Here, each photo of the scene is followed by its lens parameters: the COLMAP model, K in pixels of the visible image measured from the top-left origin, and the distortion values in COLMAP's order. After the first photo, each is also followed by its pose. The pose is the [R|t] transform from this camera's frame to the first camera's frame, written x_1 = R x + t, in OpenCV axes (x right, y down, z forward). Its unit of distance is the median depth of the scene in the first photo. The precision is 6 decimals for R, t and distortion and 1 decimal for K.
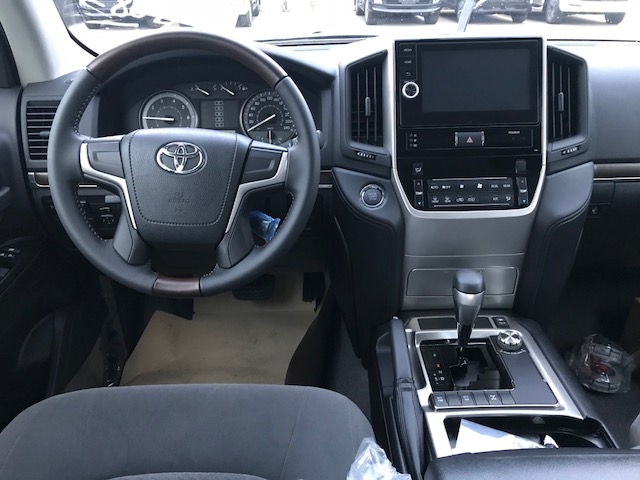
lens RADIAL K [[527.6, 0, 320.0], [0, 527.6, 240.0], [0, 0, 1]] dist [-0.008058, -0.003577]
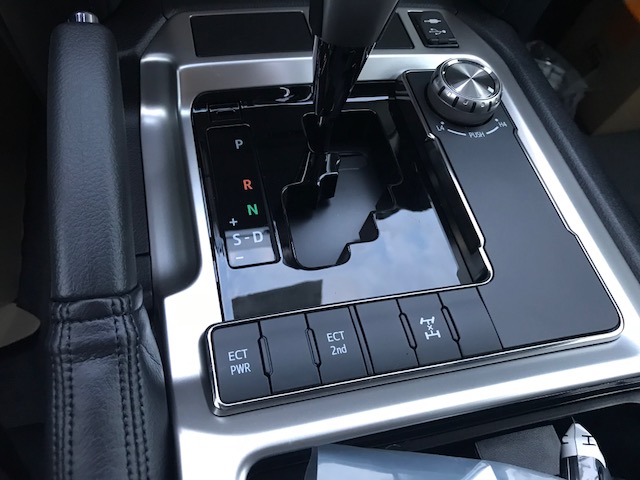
lens RADIAL K [[527.6, 0, 320.0], [0, 527.6, 240.0], [0, 0, 1]] dist [-0.008058, -0.003577]
pose [[0.965099, -0.096454, 0.243476, 0.178455], [-0.049019, 0.846740, 0.529744, 0.097234], [-0.257257, -0.523190, 0.812460, 0.690821]]
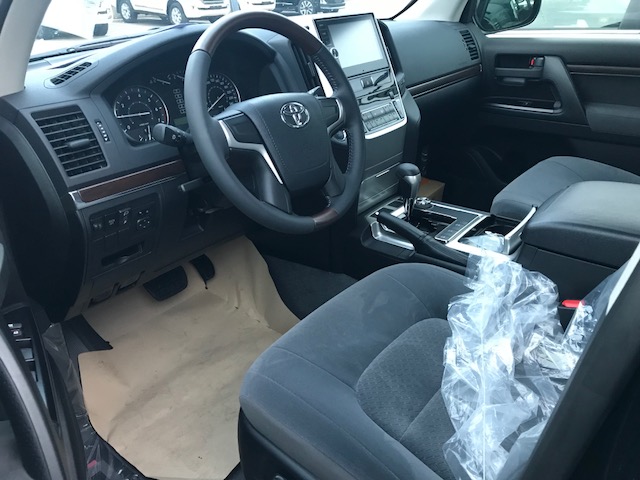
lens RADIAL K [[527.6, 0, 320.0], [0, 527.6, 240.0], [0, 0, 1]] dist [-0.008058, -0.003577]
pose [[0.637441, -0.341201, 0.690834, -0.939737], [0.347427, 0.927564, 0.137547, -0.031195], [-0.687724, 0.152336, 0.709809, 0.110573]]
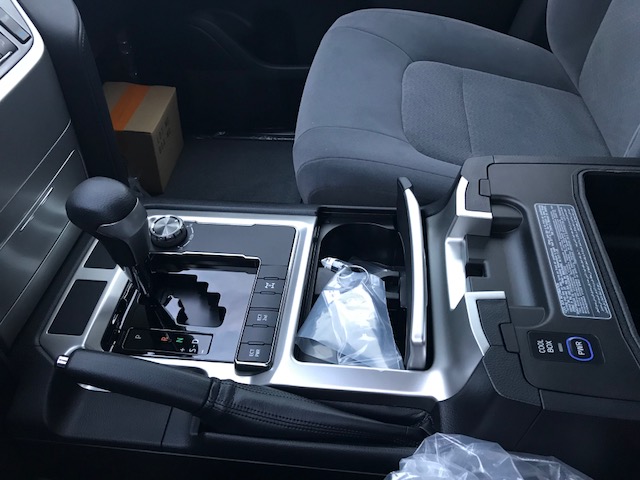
lens RADIAL K [[527.6, 0, 320.0], [0, 527.6, 240.0], [0, 0, 1]] dist [-0.008058, -0.003577]
pose [[0.130296, -0.700316, 0.701840, -0.096770], [0.464856, 0.668399, 0.580648, -0.102339], [-0.875746, 0.250599, 0.412636, 0.540121]]
